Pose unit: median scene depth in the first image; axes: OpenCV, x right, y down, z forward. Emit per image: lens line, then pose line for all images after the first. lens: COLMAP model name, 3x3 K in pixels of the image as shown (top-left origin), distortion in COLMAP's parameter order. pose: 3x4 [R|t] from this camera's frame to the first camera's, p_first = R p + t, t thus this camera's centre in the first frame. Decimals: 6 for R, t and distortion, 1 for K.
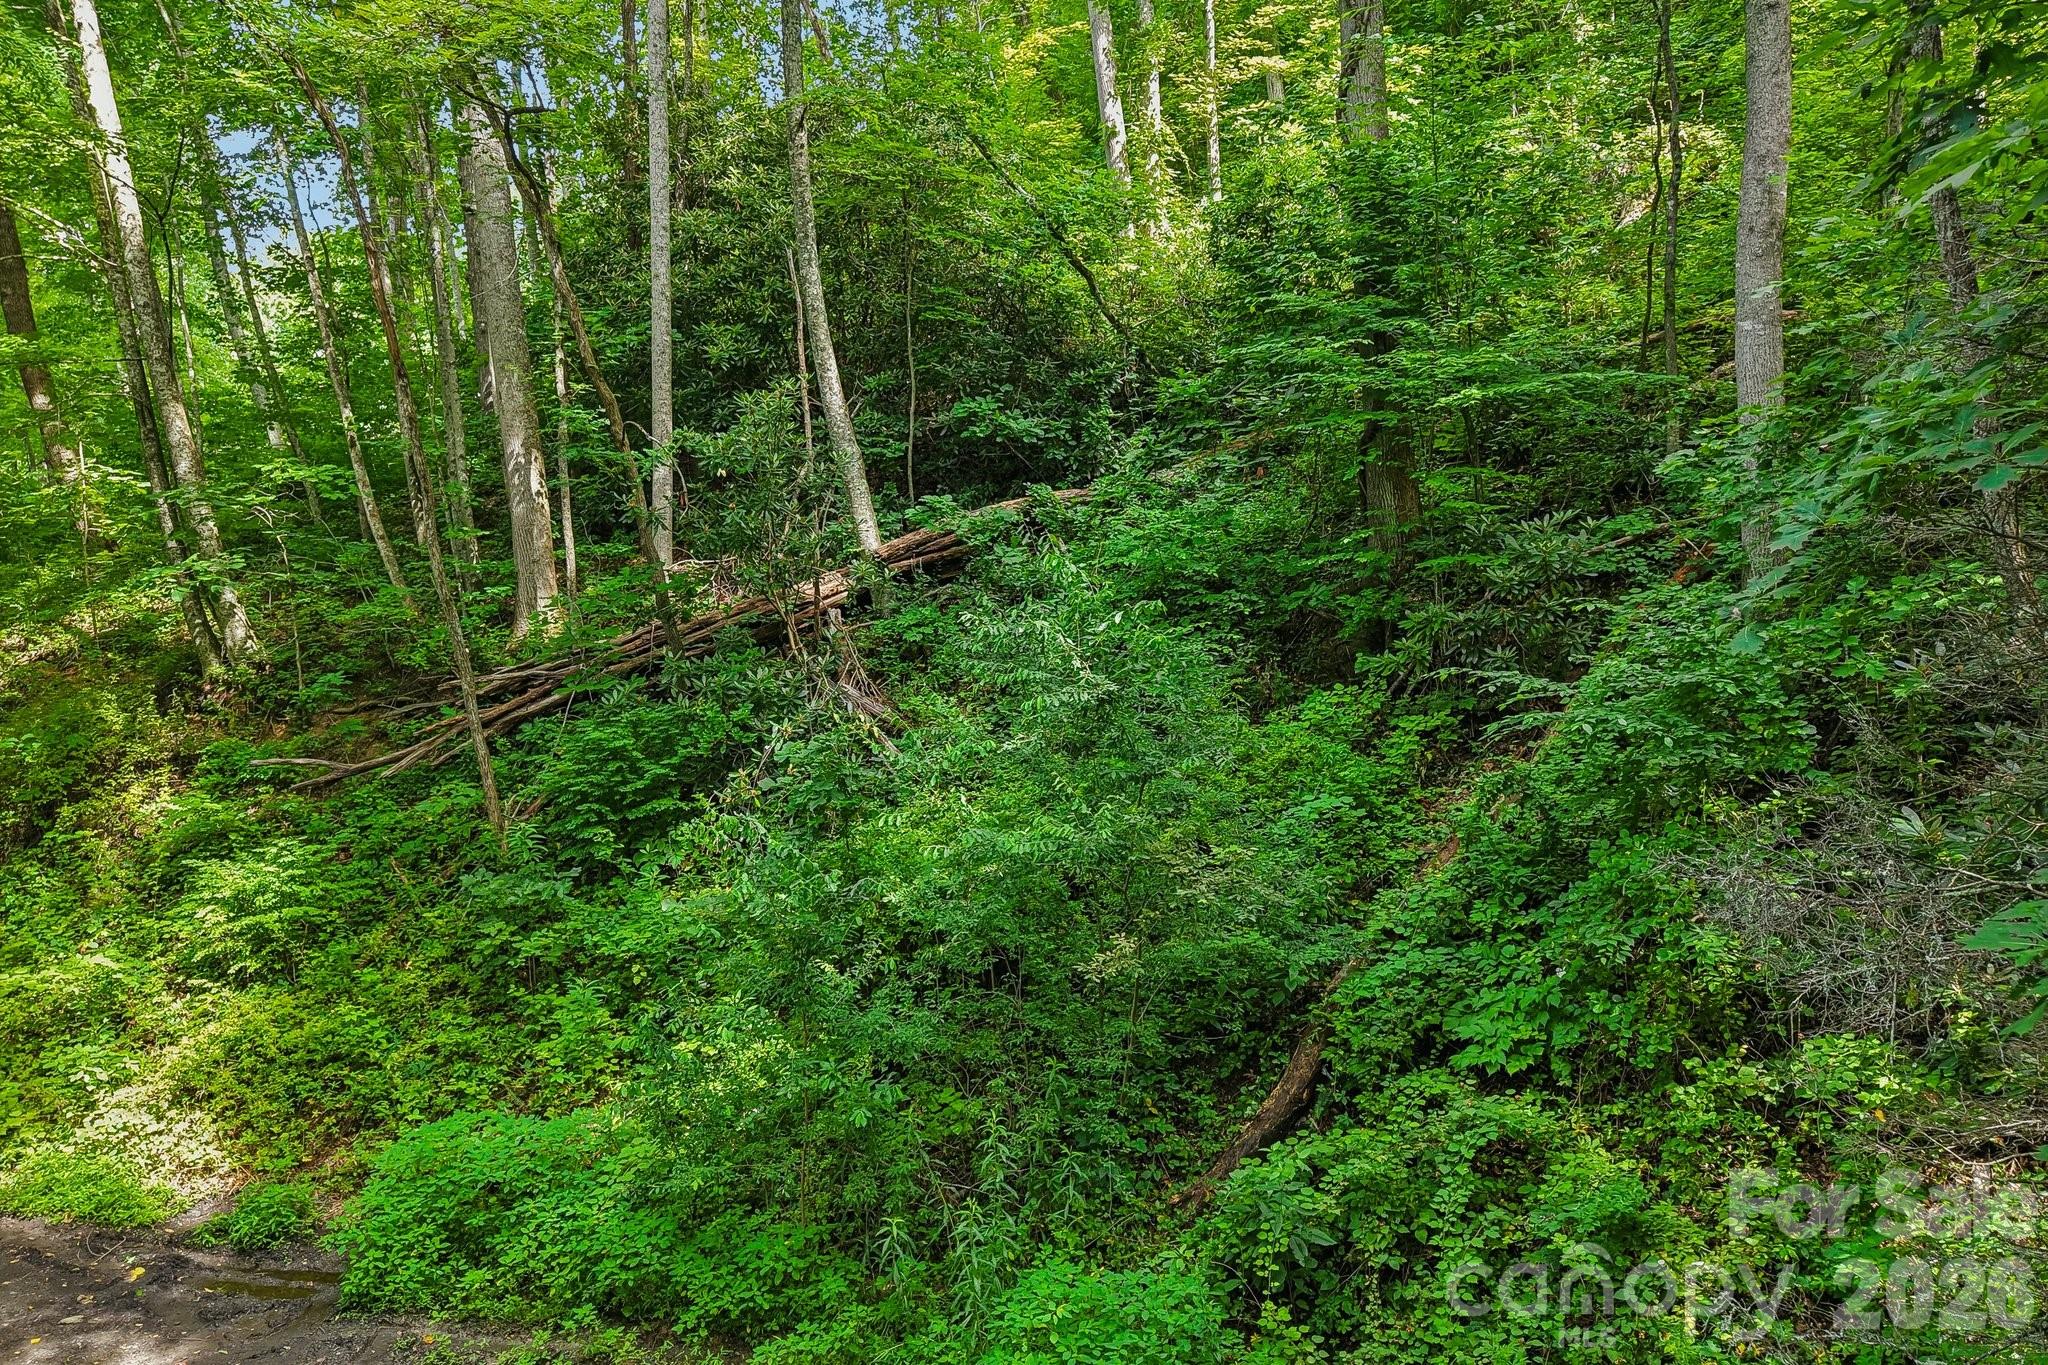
lens RADIAL K [[1343.5, 0, 1043.3], [0, 1343.5, 689.2], [0, 0, 1]] dist [-0.000164, -0.025484]
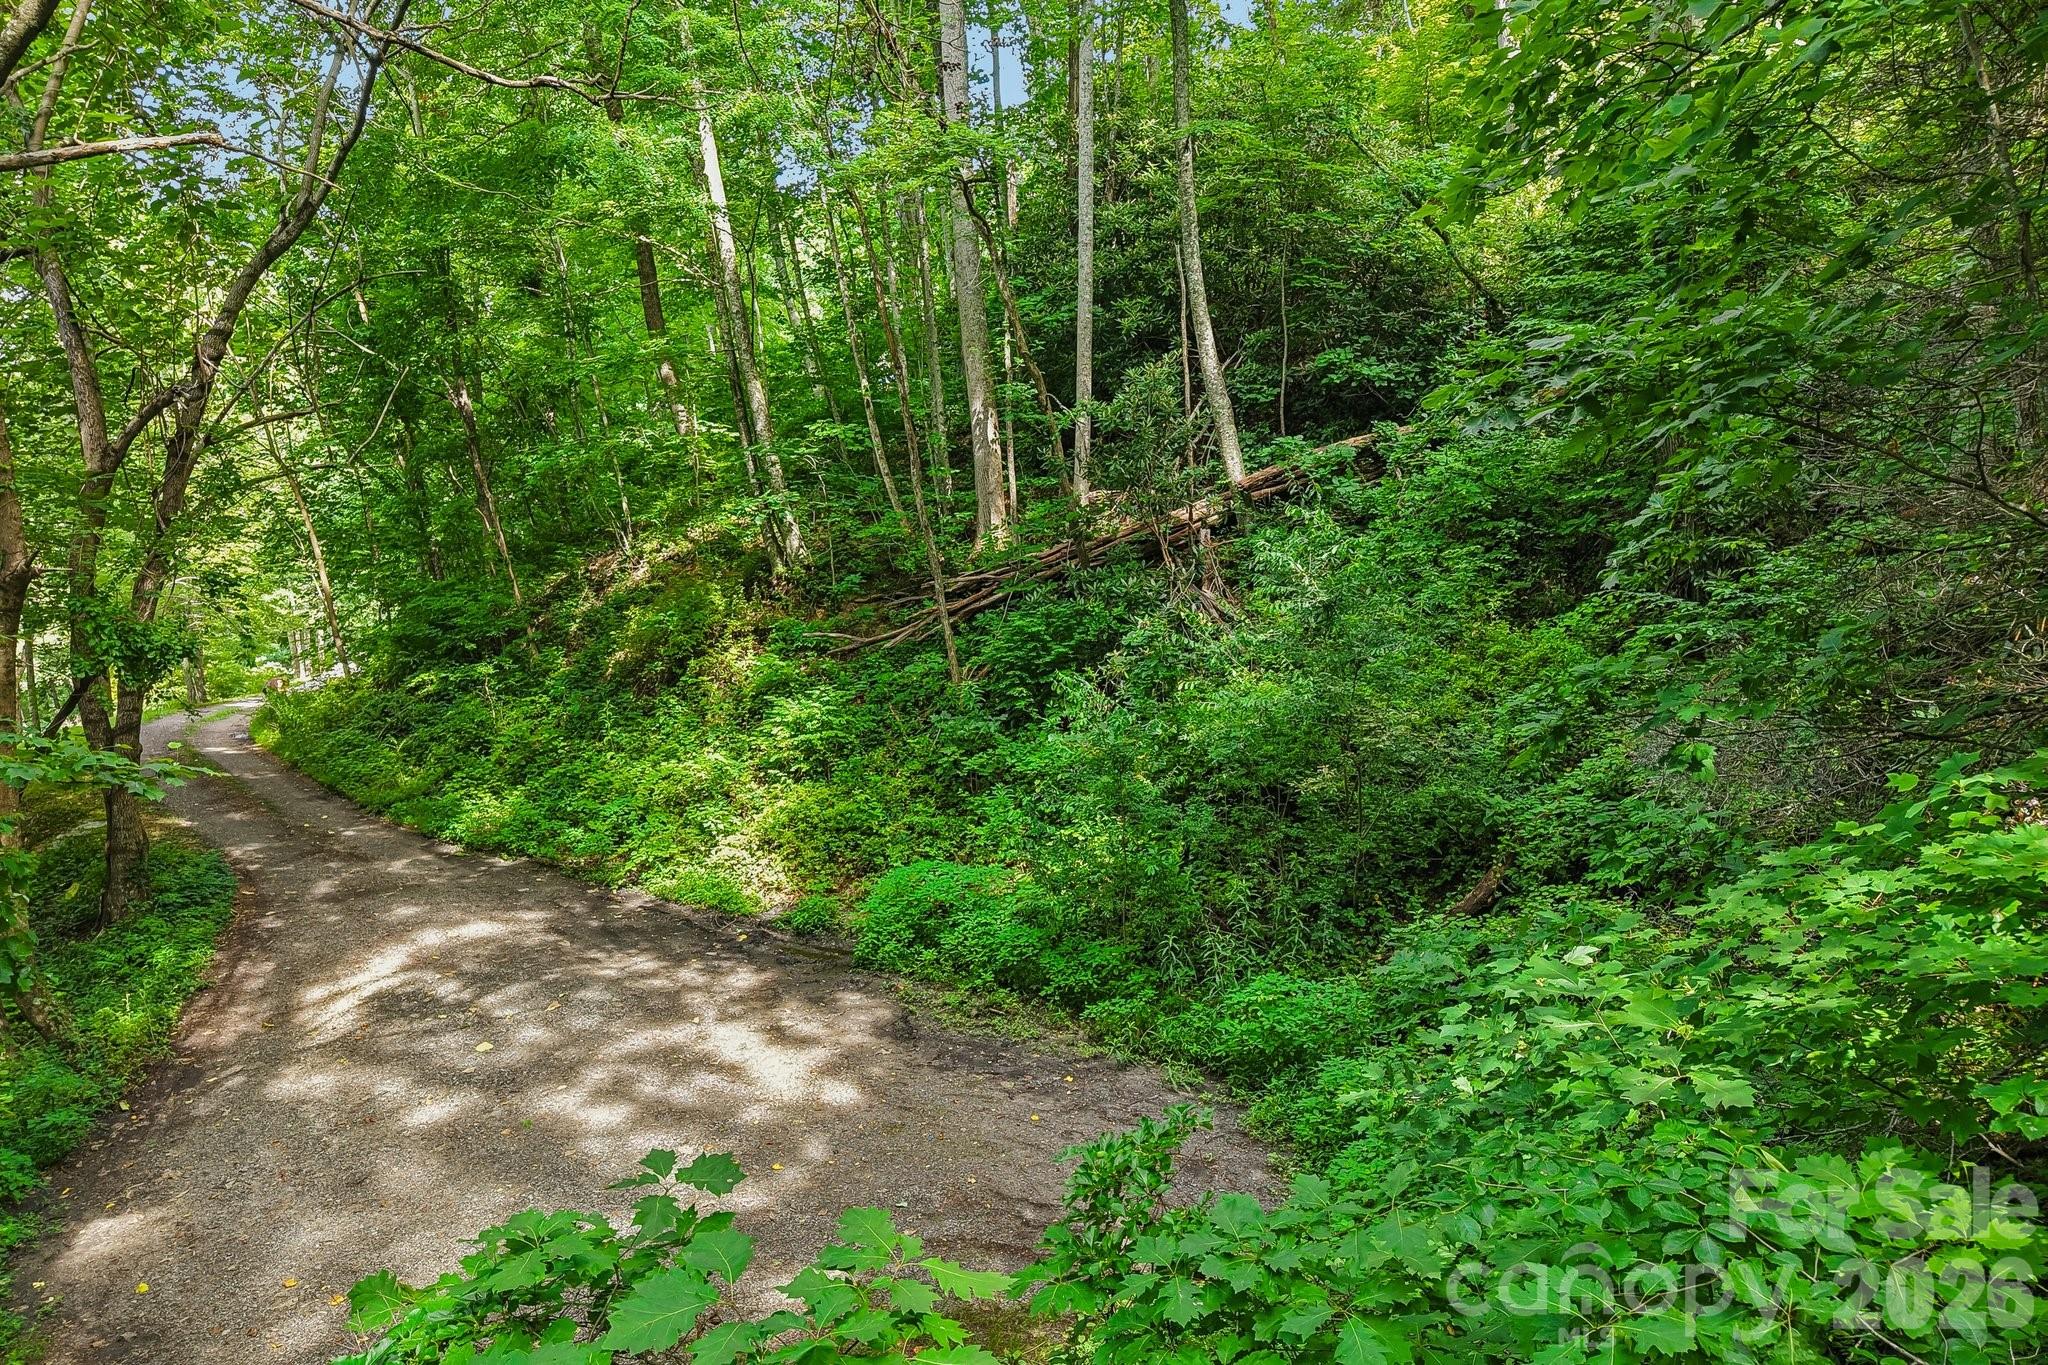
lens RADIAL K [[1343.5, 0, 1021.9], [0, 1343.5, 677.6], [0, 0, 1]] dist [-0.000164, -0.025484]
pose [[0.934429, 0.042548, -0.353598, 0.144569], [-0.018007, 0.997213, 0.072408, -0.008657], [0.355693, -0.061292, 0.932591, -0.271427]]
